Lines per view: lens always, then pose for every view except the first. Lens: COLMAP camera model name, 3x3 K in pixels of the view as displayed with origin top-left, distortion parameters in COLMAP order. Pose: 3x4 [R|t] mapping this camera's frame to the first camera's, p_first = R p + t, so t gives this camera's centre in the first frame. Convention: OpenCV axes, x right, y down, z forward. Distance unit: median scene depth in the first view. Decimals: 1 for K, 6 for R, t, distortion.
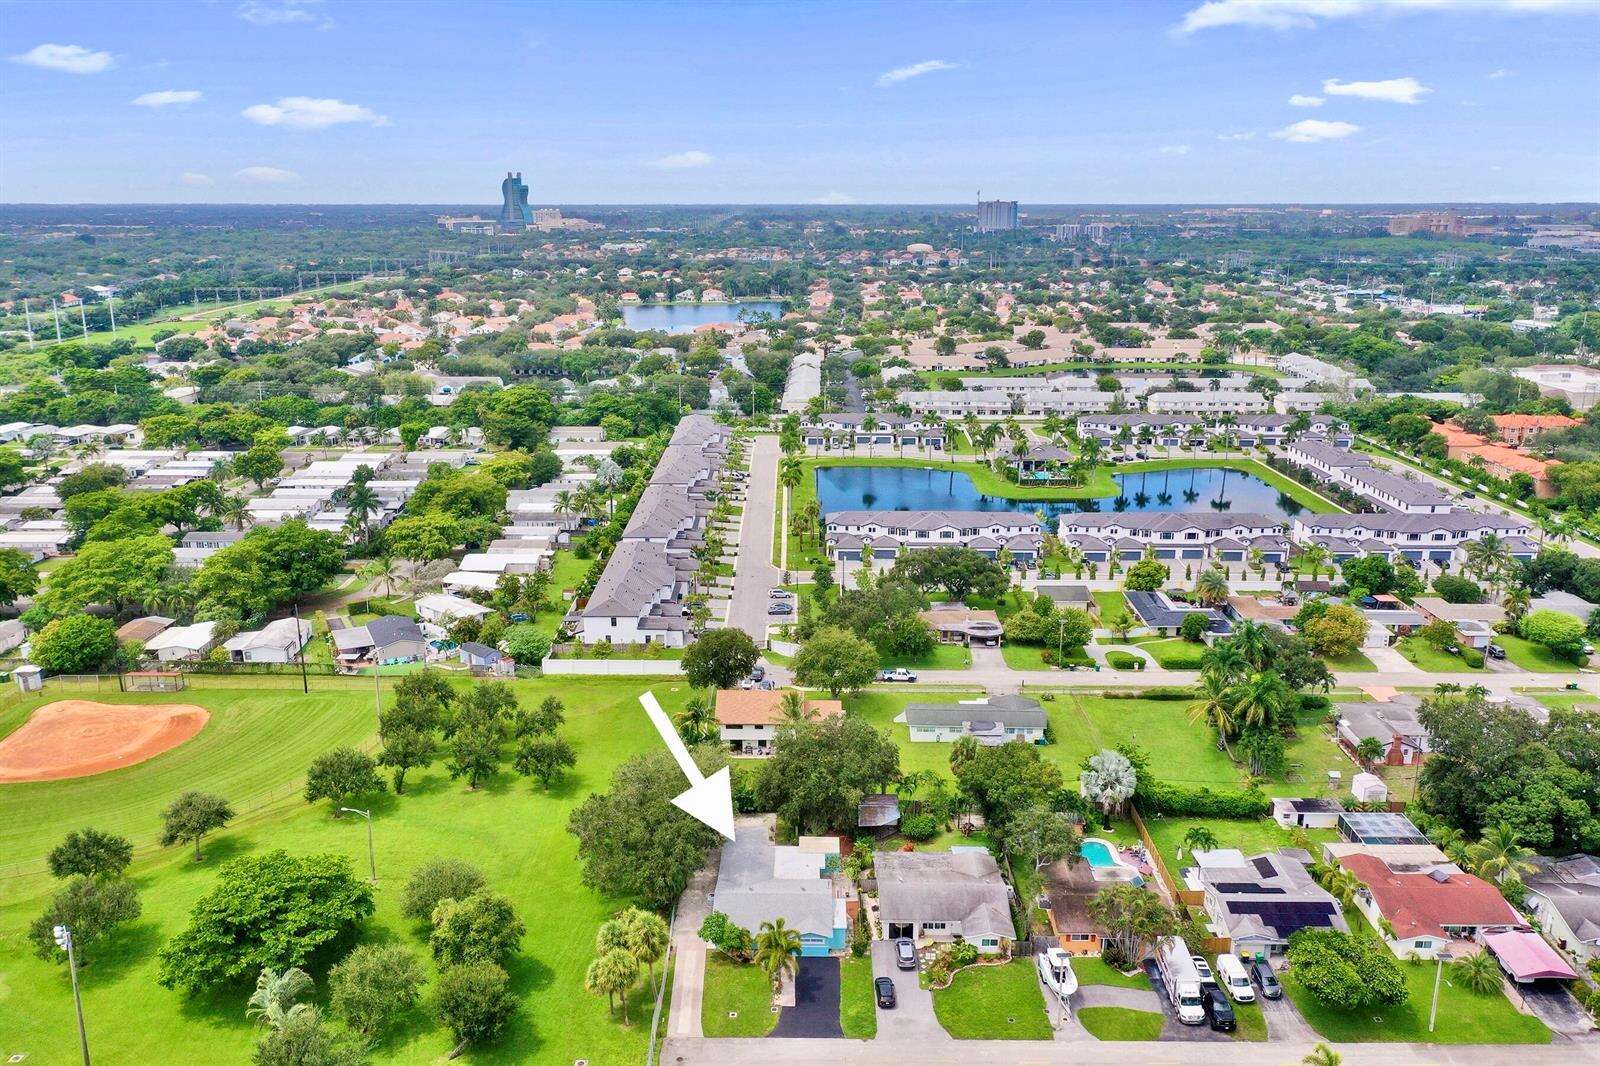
lens RADIAL K [[1297.1, 0, 800.0], [0, 1297.1, 533.0], [0, 0, 1]] dist [0.003527, 0.001162]
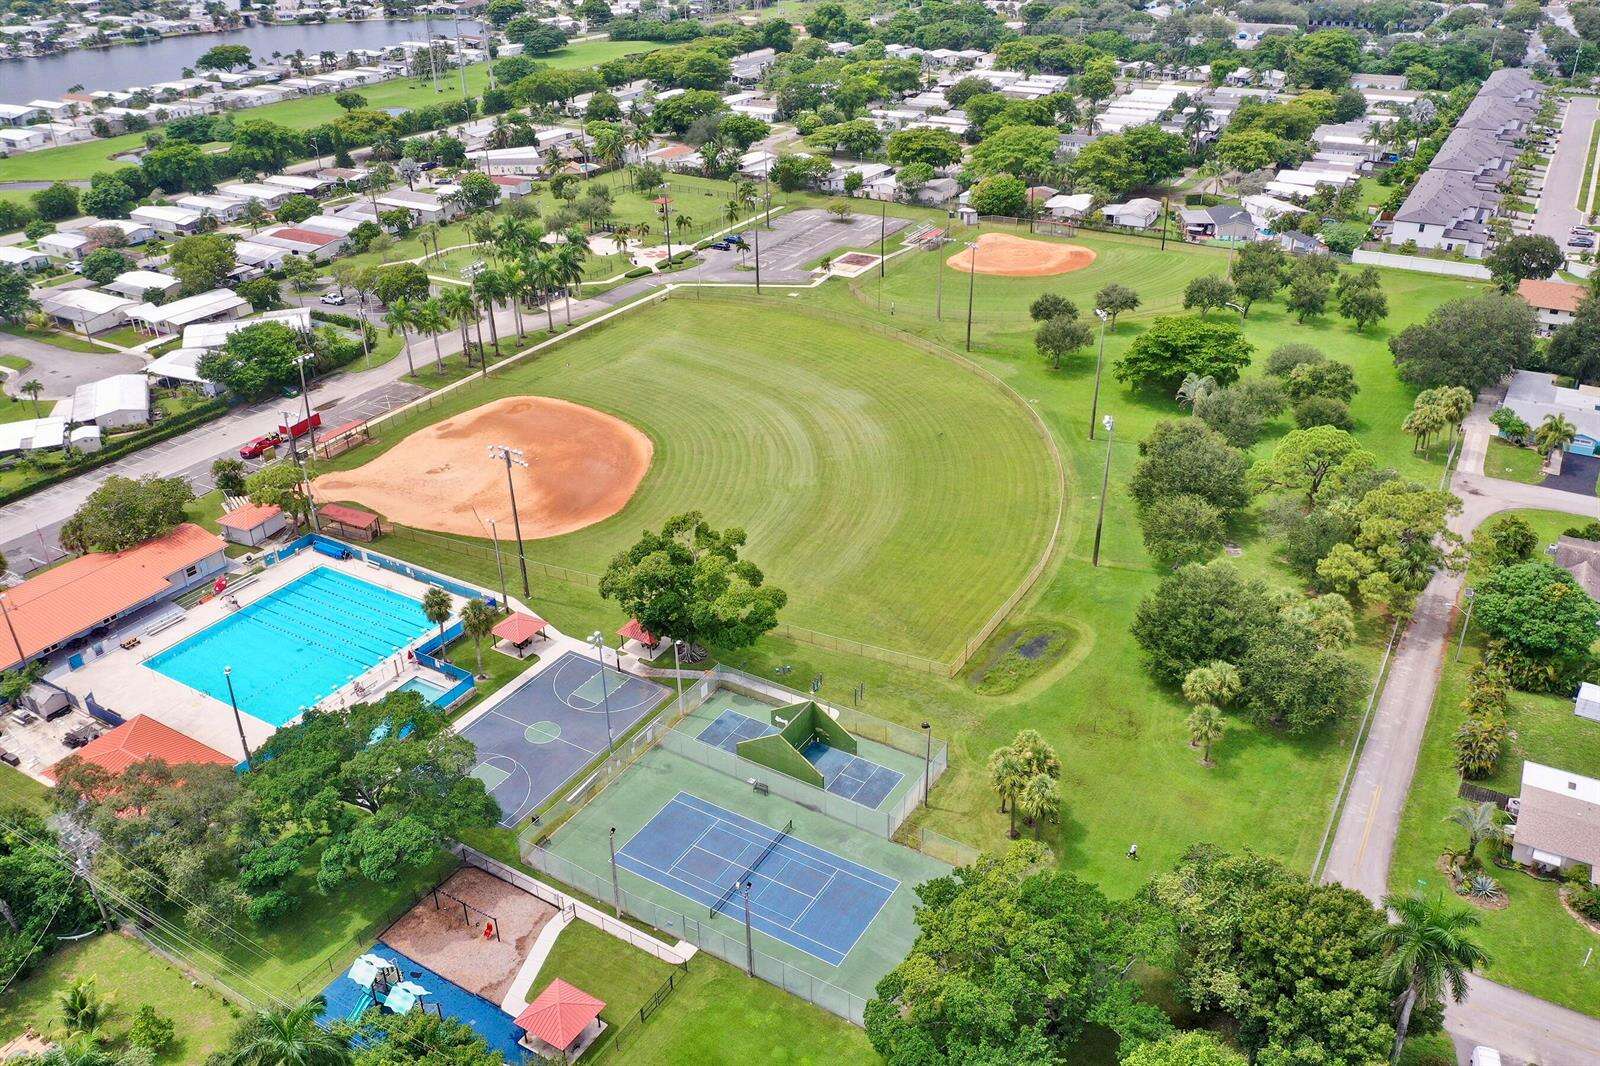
lens RADIAL K [[1247.2, 0, 800.0], [0, 1247.2, 533.0], [0, 0, 1]] dist [-0.003911, 0.002458]
pose [[0.852786, 0.233856, -0.466977, -0.030348], [-0.107062, 0.953436, 0.281953, 0.070141], [0.511169, -0.190450, 0.838114, -0.273428]]
